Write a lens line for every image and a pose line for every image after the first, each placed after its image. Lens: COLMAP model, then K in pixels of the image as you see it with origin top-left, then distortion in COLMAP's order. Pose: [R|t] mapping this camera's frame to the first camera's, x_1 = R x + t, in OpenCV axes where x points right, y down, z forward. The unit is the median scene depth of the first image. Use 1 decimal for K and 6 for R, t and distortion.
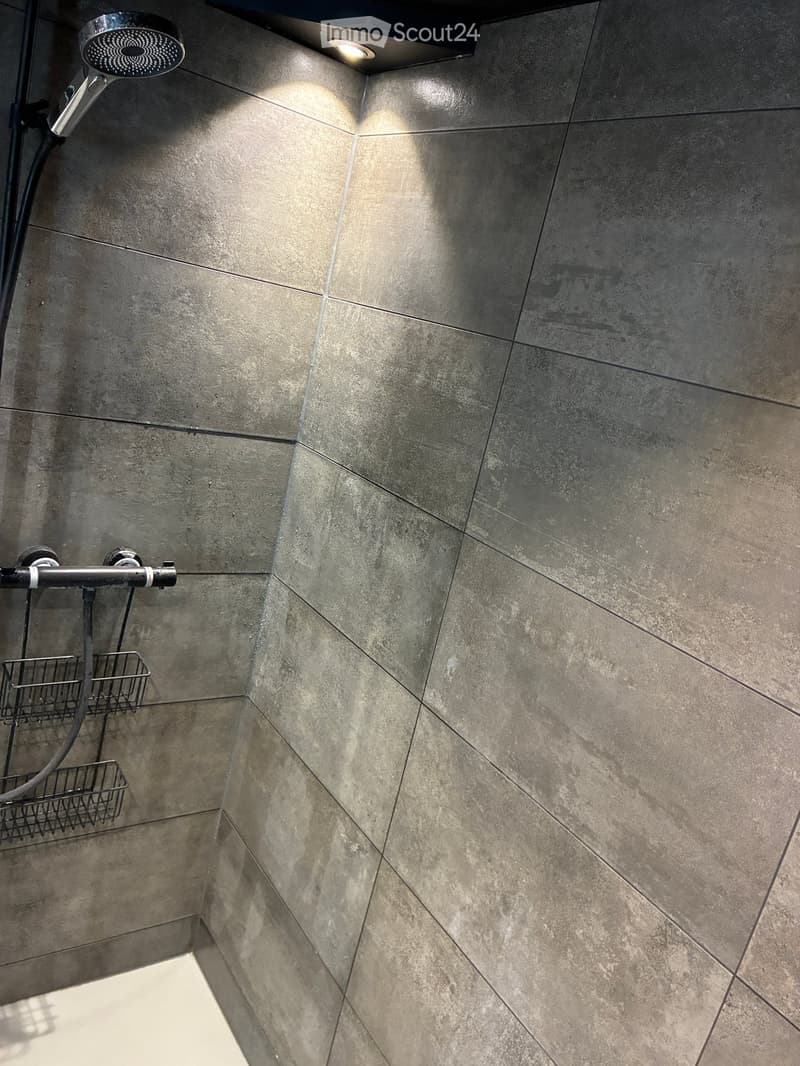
lens RADIAL K [[809.0, 0, 399.0], [0, 809.0, 538.3], [0, 0, 1]] dist [0.021352, -0.005966]
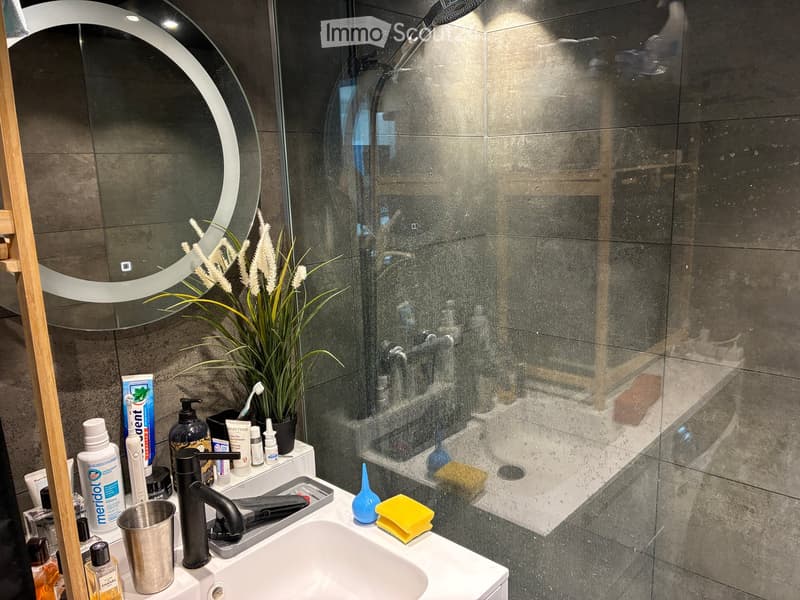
lens RADIAL K [[607.1, 0, 400.0], [0, 607.1, 300.0], [0, 0, 1]] dist [0.021352, -0.005966]
pose [[0.943590, -0.292452, 0.155274, -0.587520], [0.297365, 0.954723, -0.008886, -0.045475], [-0.145645, 0.054558, 0.987832, -0.118701]]
